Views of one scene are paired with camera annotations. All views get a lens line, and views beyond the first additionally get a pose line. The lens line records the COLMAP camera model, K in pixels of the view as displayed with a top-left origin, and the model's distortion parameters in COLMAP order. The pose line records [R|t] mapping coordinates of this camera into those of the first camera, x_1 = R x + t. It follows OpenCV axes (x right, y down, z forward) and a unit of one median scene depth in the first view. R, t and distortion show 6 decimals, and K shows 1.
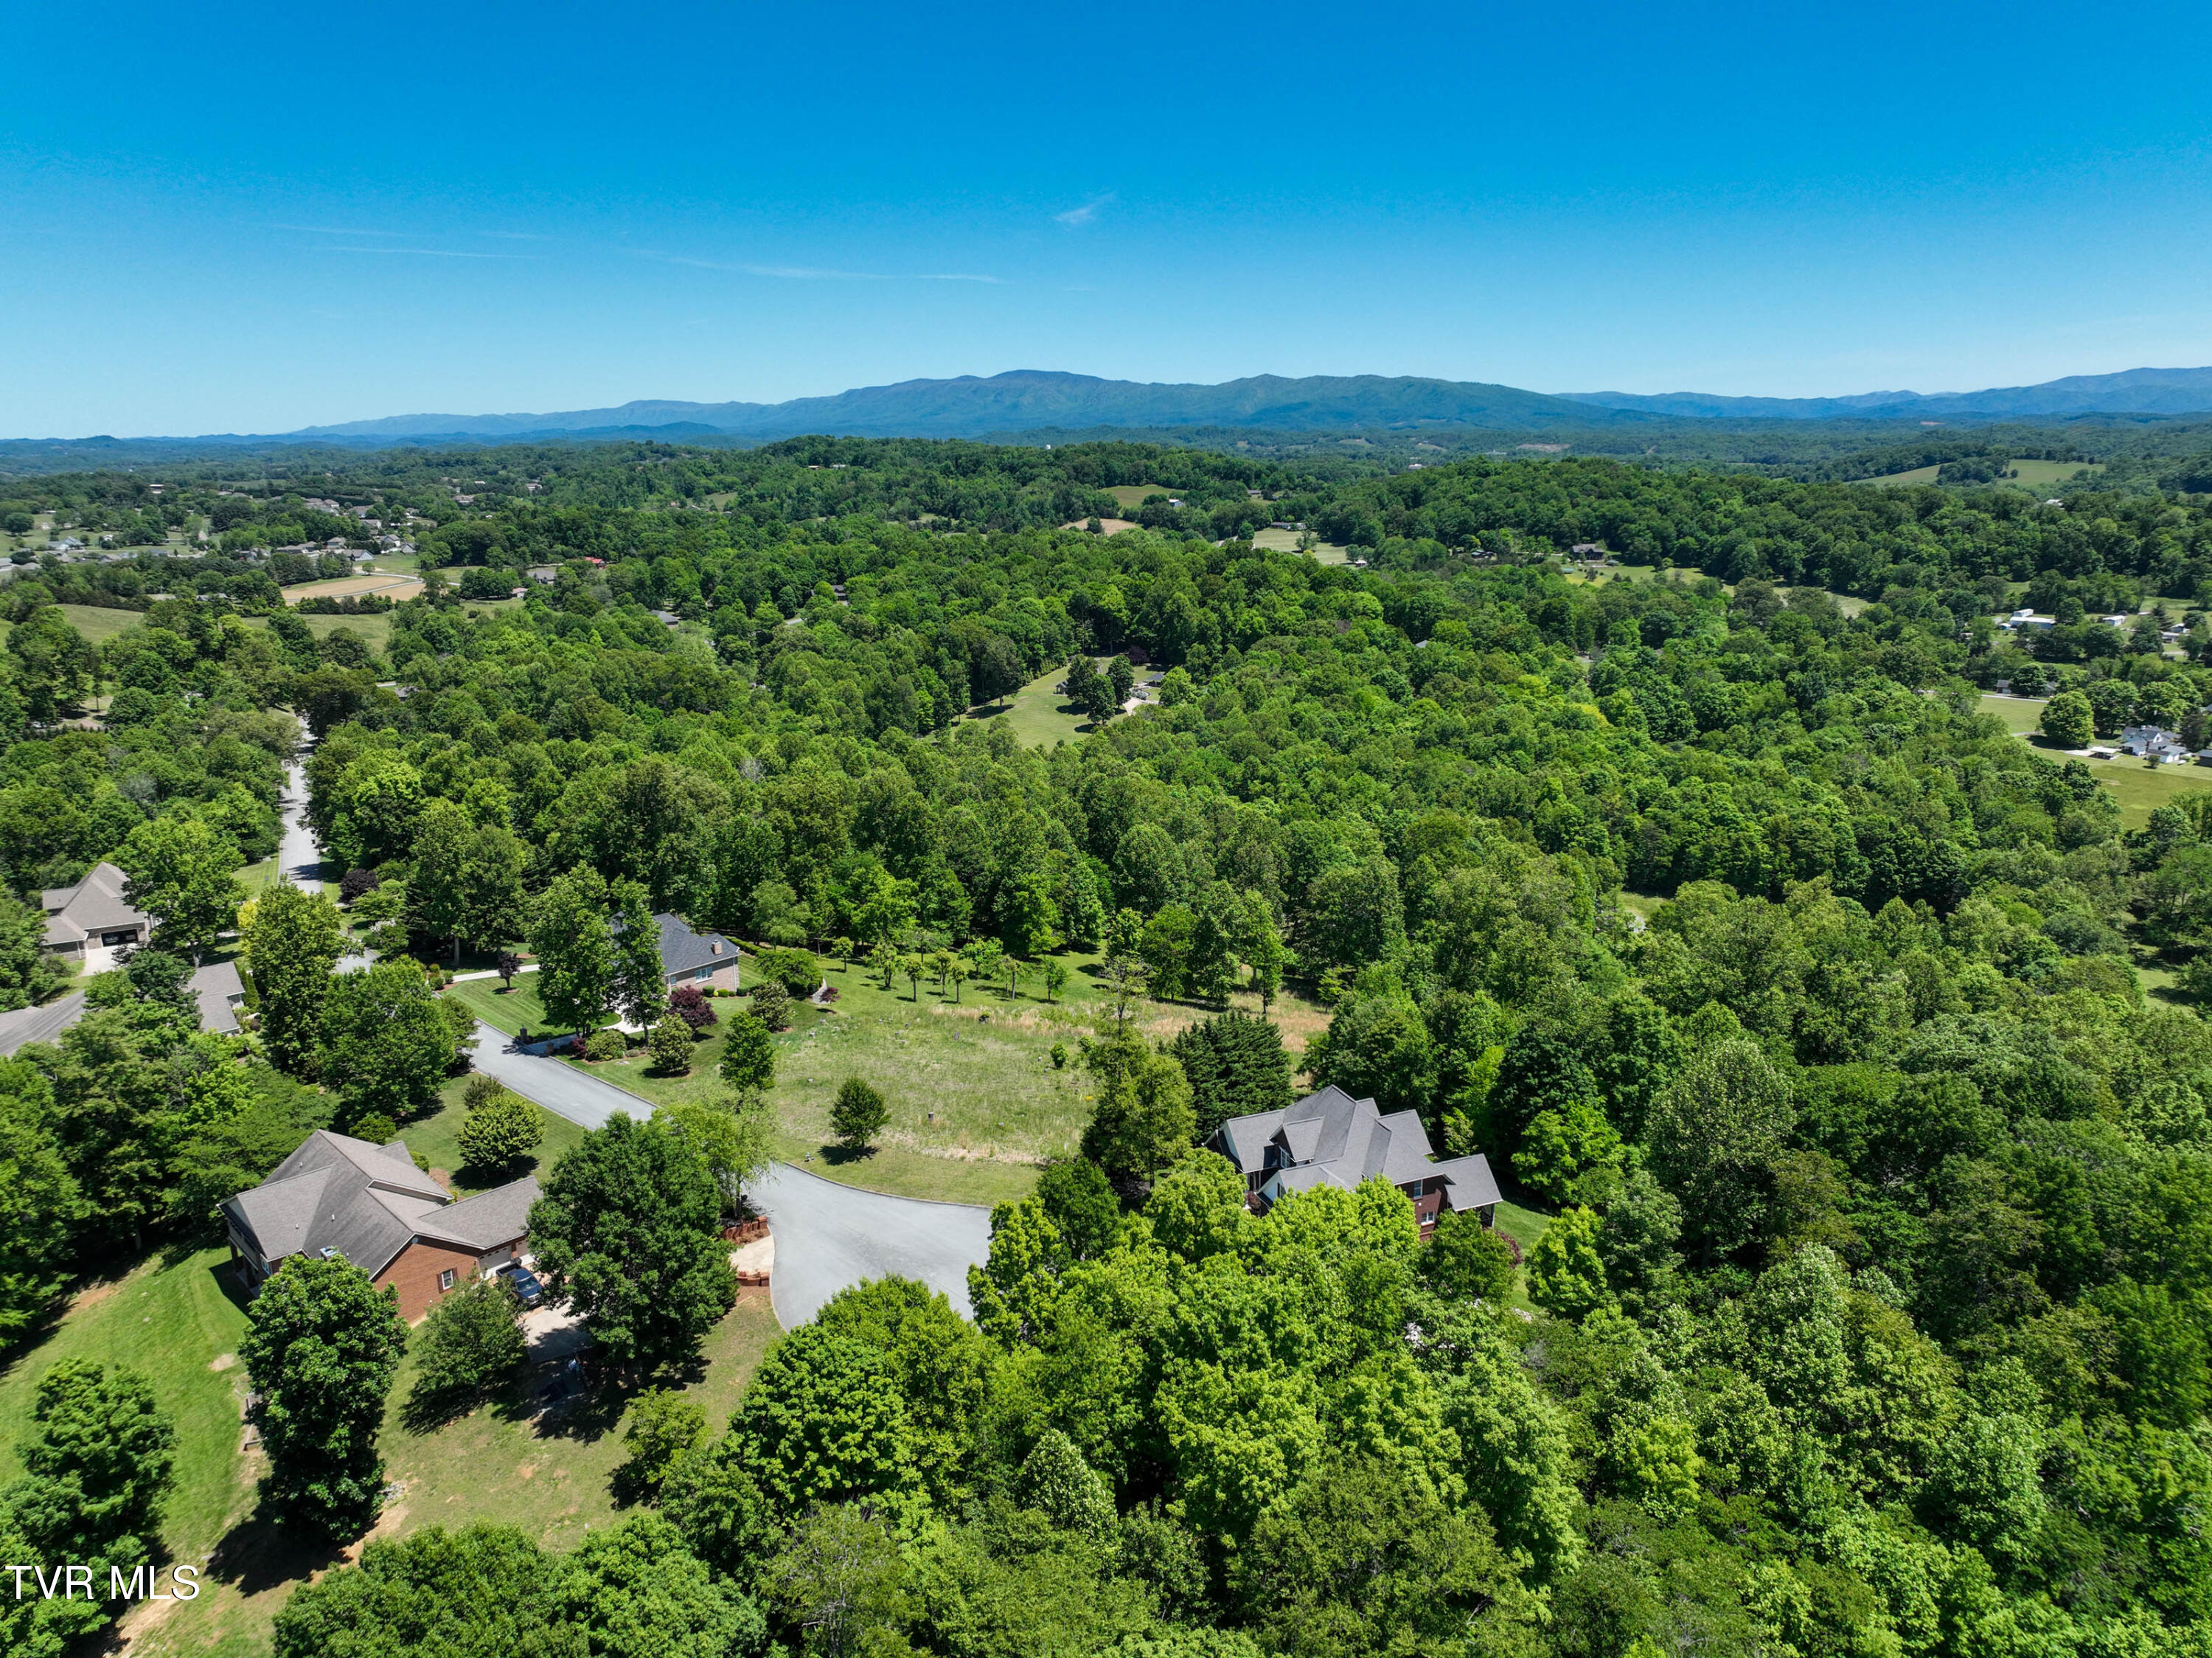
lens RADIAL K [[1551.0, 0, 1115.5], [0, 1551.0, 820.7], [0, 0, 1]] dist [0.001437, 0.012146]
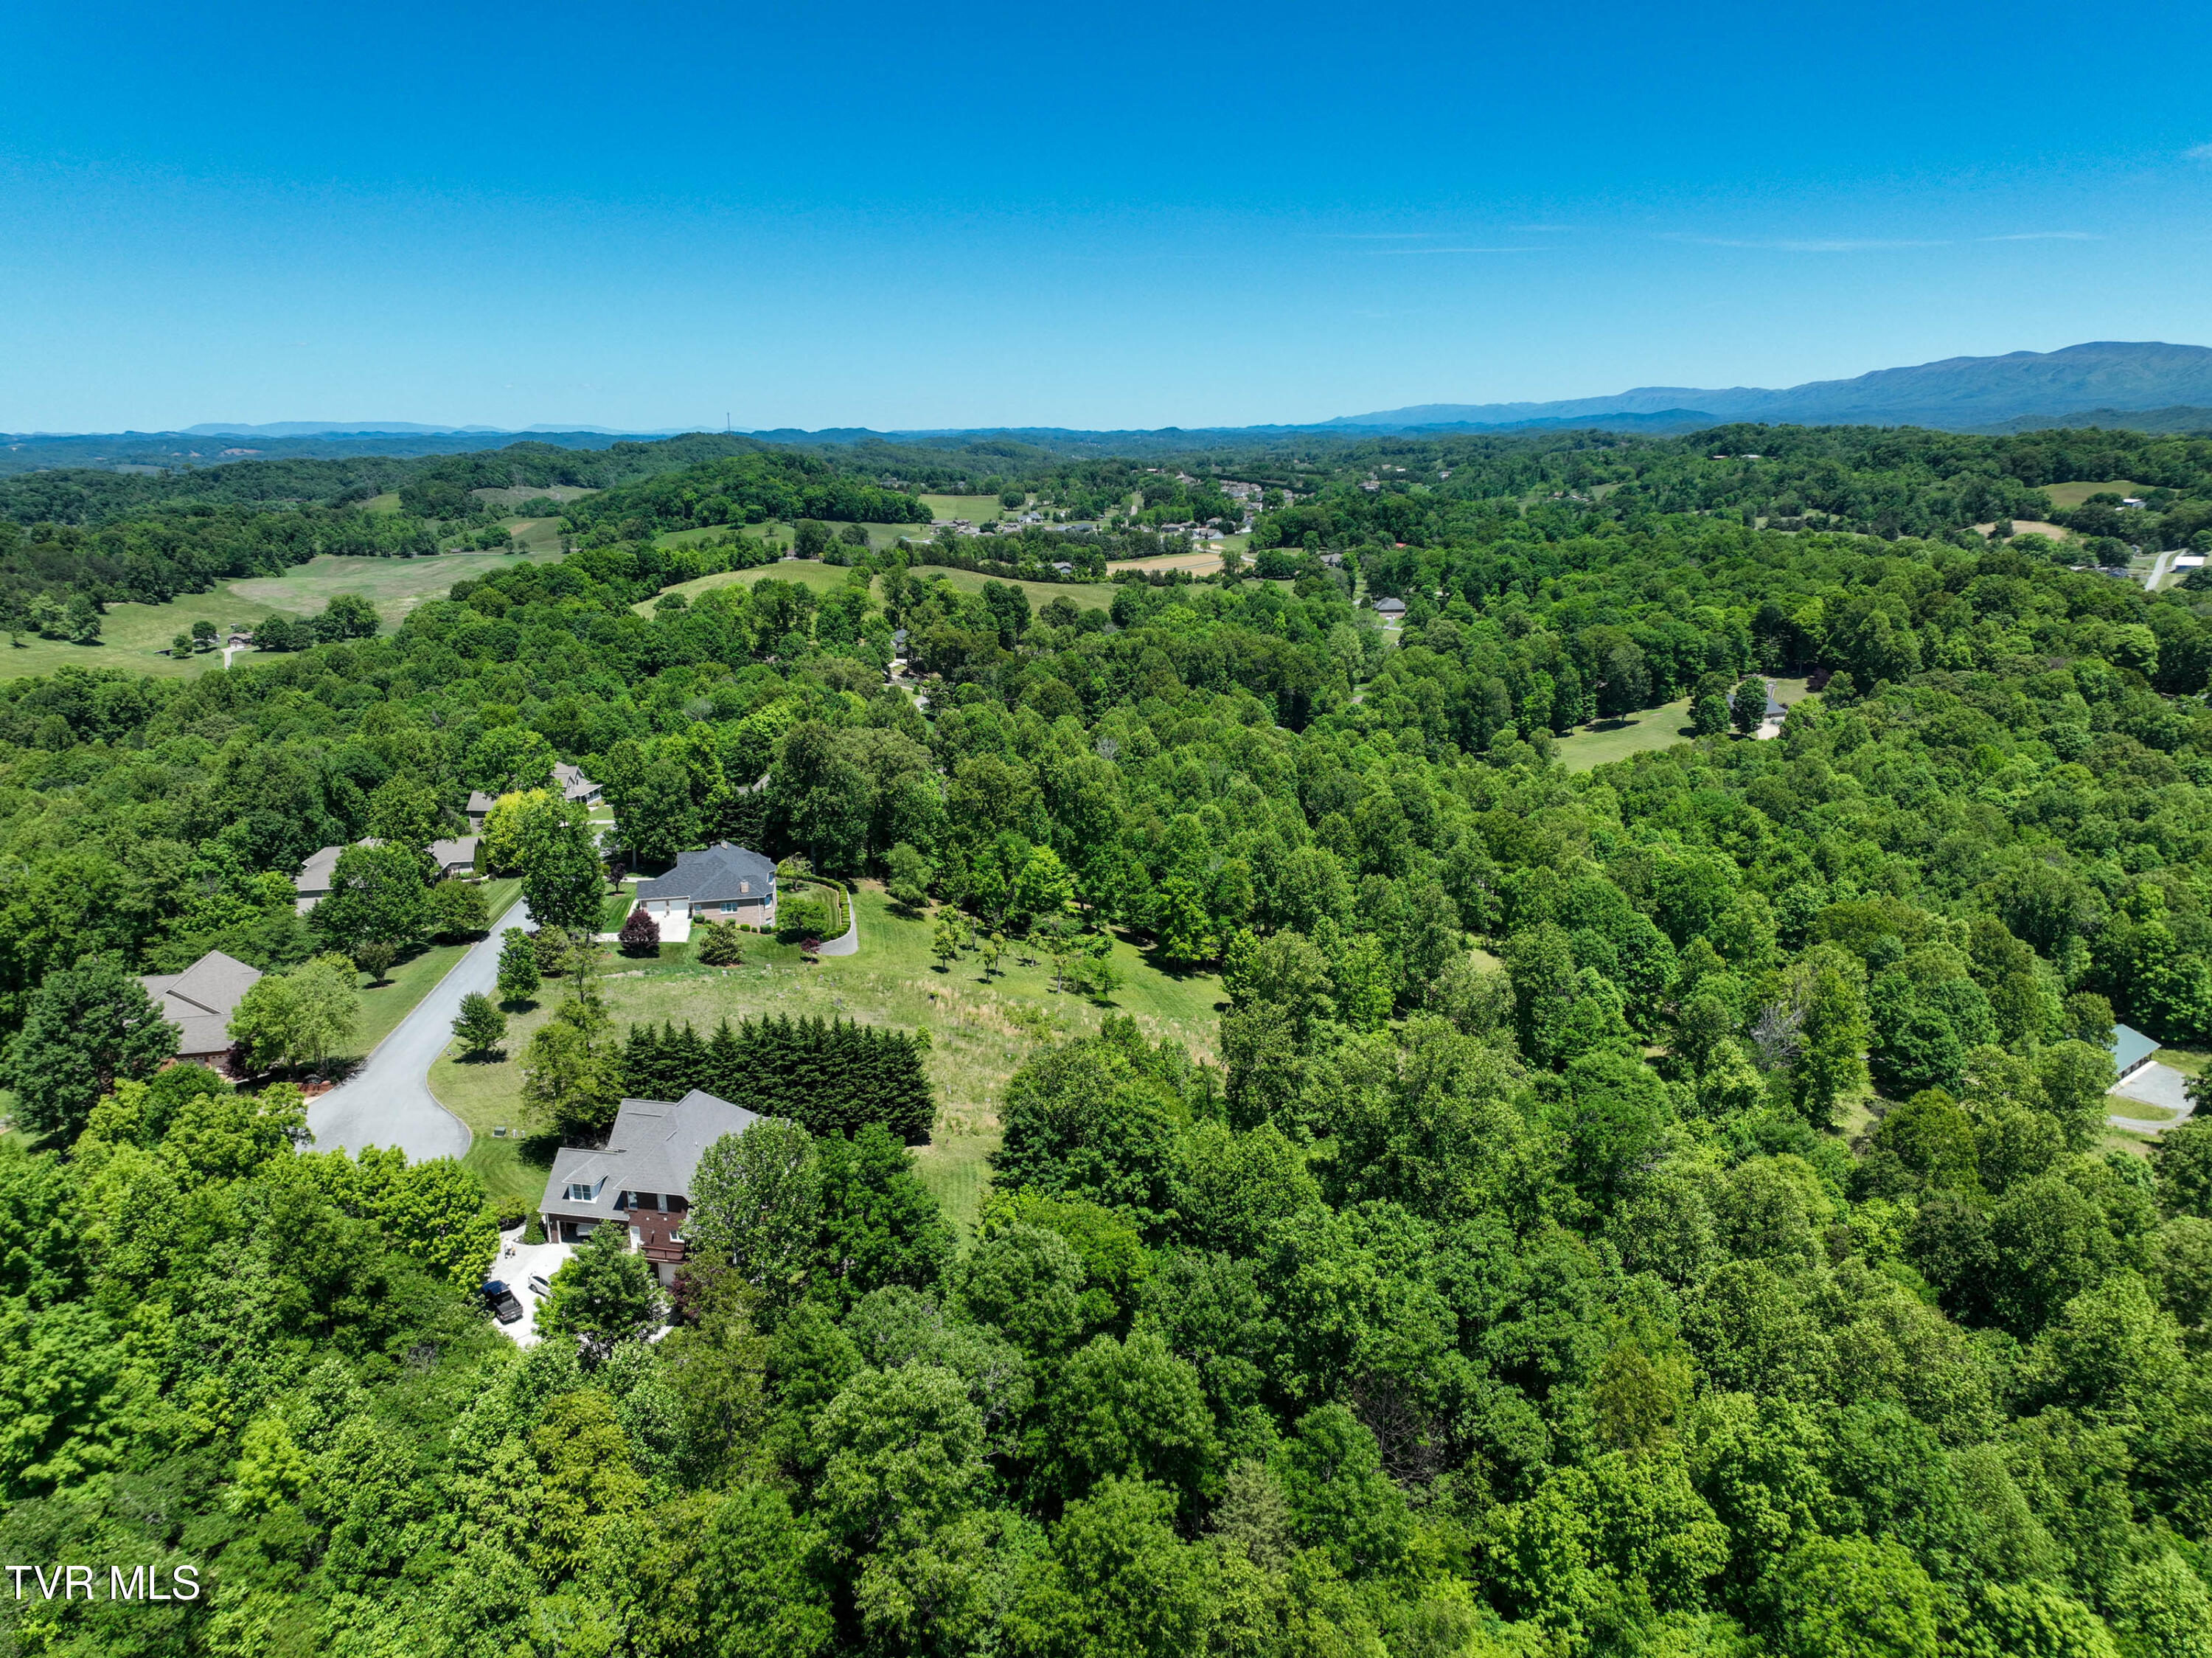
lens RADIAL K [[1551.0, 0, 1110.3], [0, 1551.0, 814.5], [0, 0, 1]] dist [0.001437, 0.012146]
pose [[0.820052, 0.135464, -0.556026, 0.153919], [-0.133373, 0.990066, 0.044504, -0.015001], [0.556531, 0.037663, 0.829973, 0.052000]]
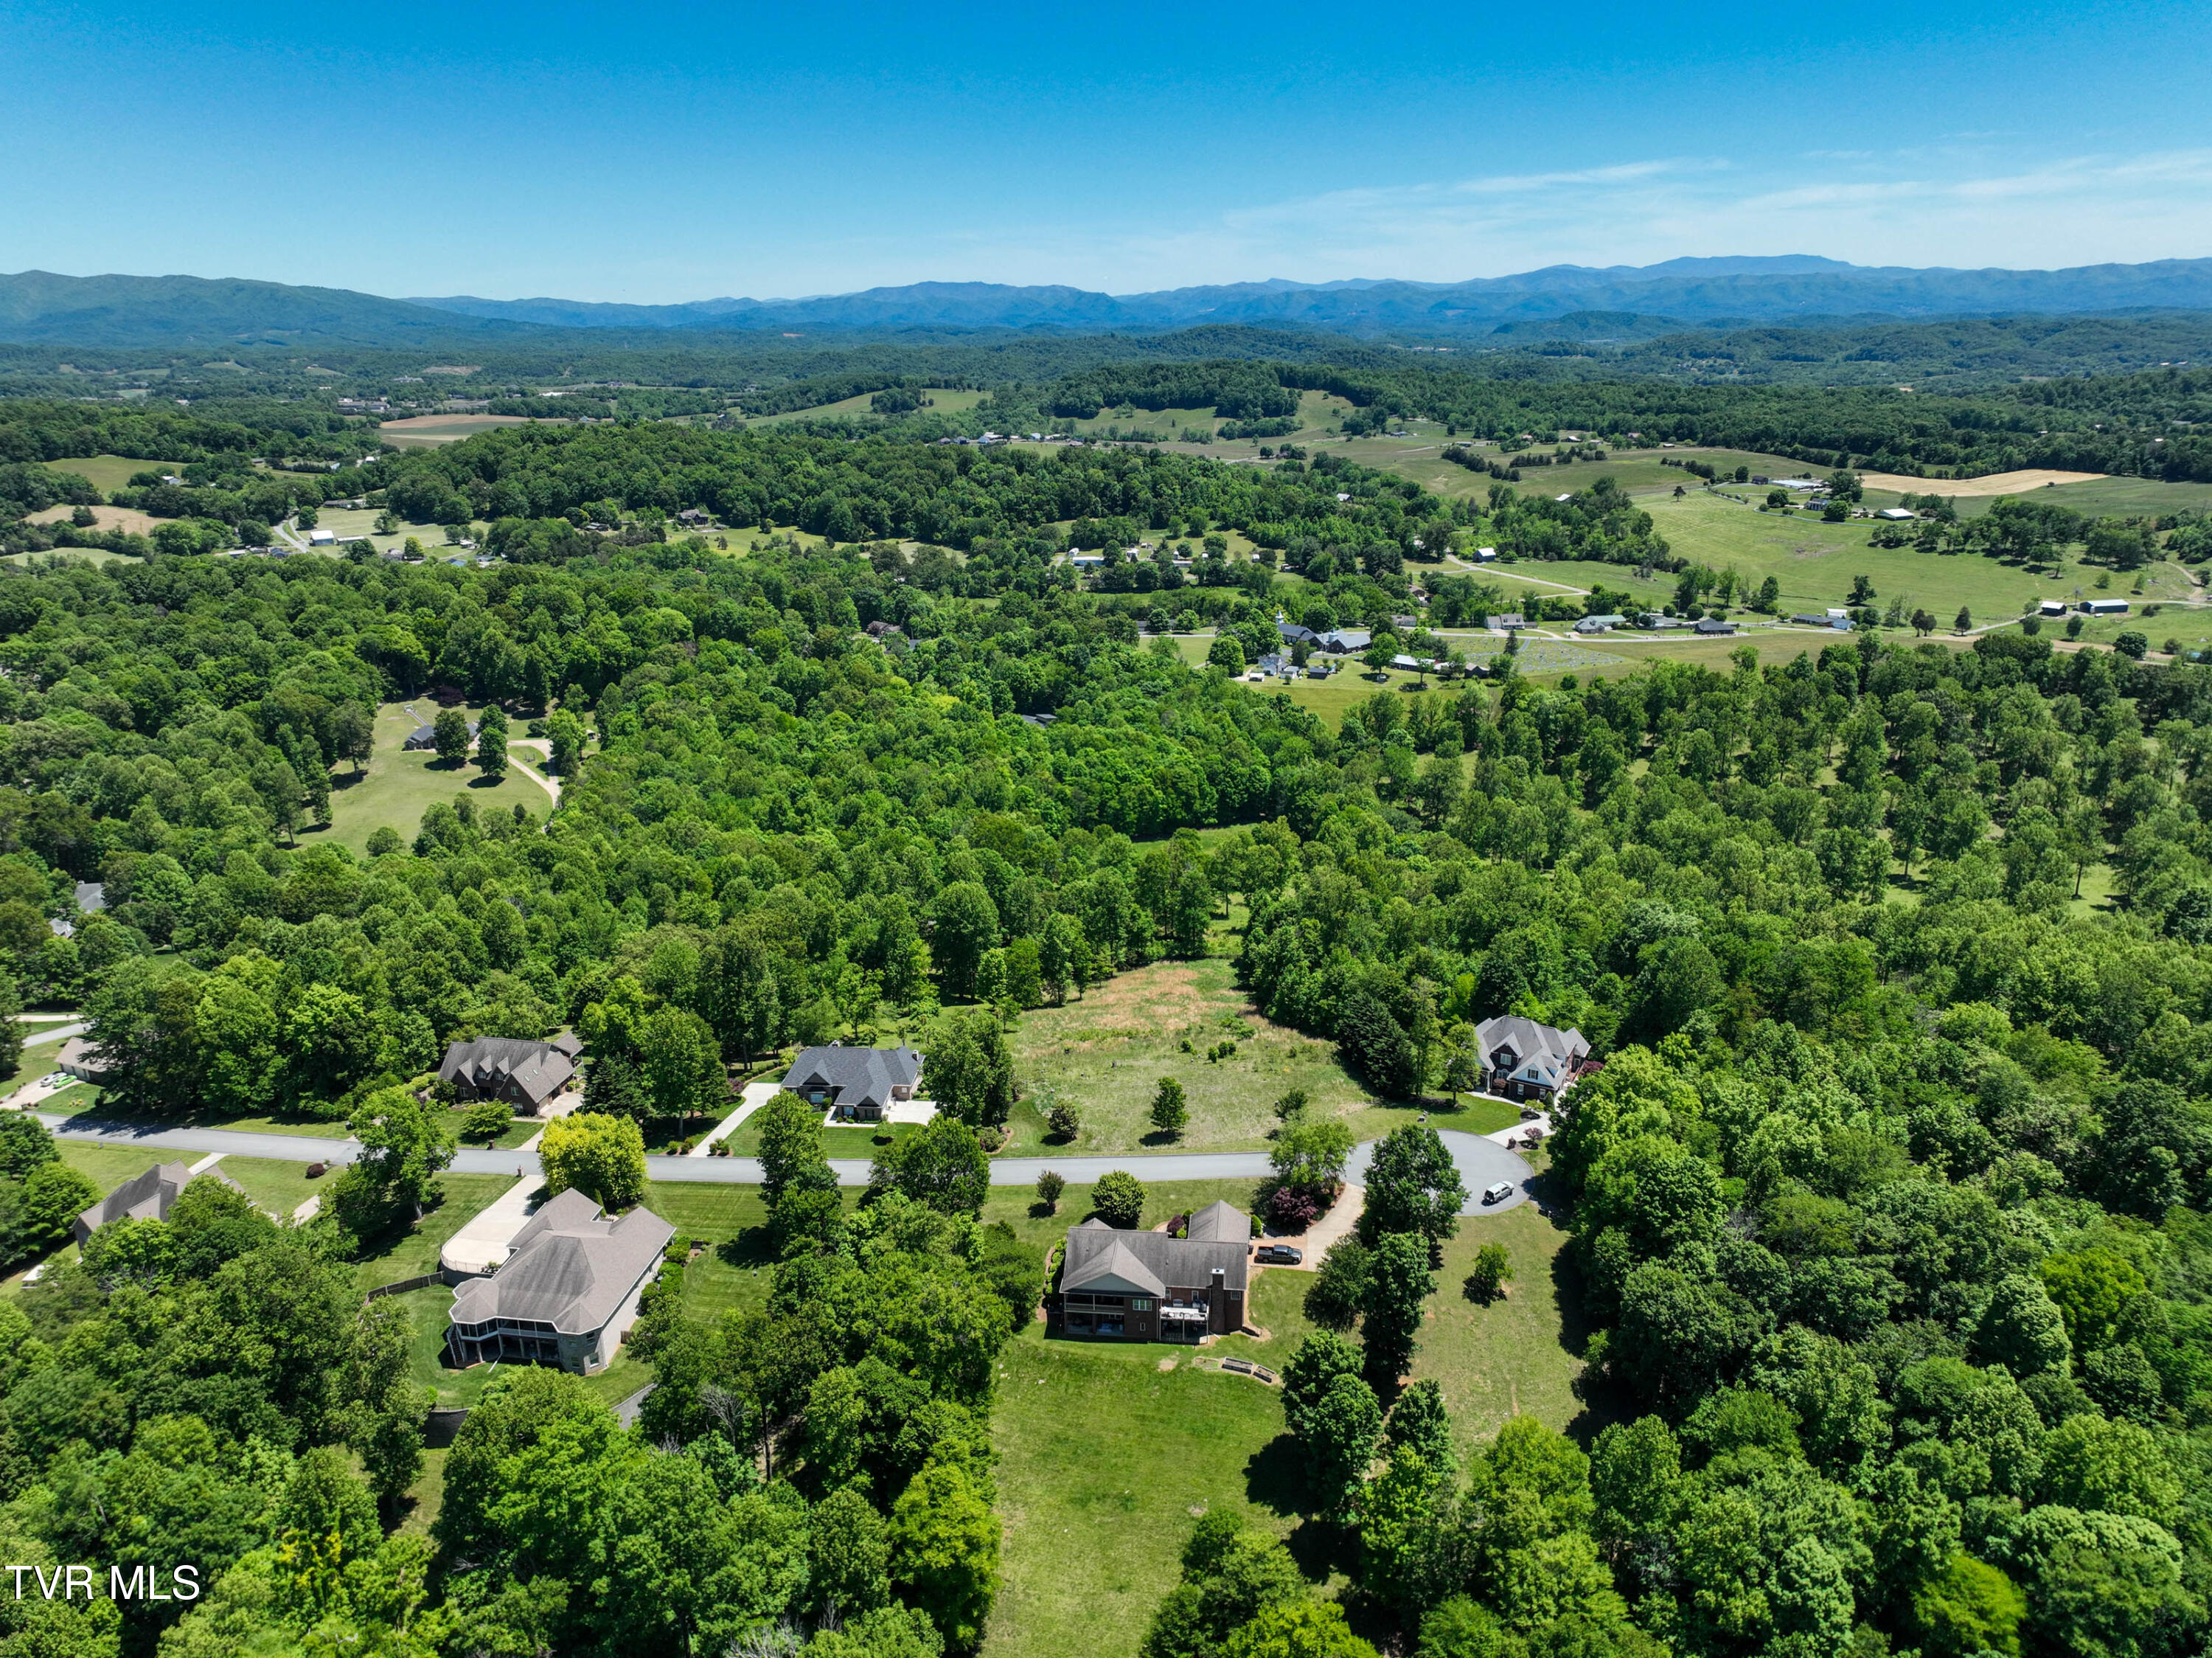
lens RADIAL K [[1551.0, 0, 1111.3], [0, 1551.0, 817.7], [0, 0, 1]] dist [0.001437, 0.012146]
pose [[0.777735, -0.193222, 0.598159, -0.228297], [0.159537, 0.981101, 0.109490, -0.060801], [-0.608010, 0.010275, 0.793863, -0.038622]]
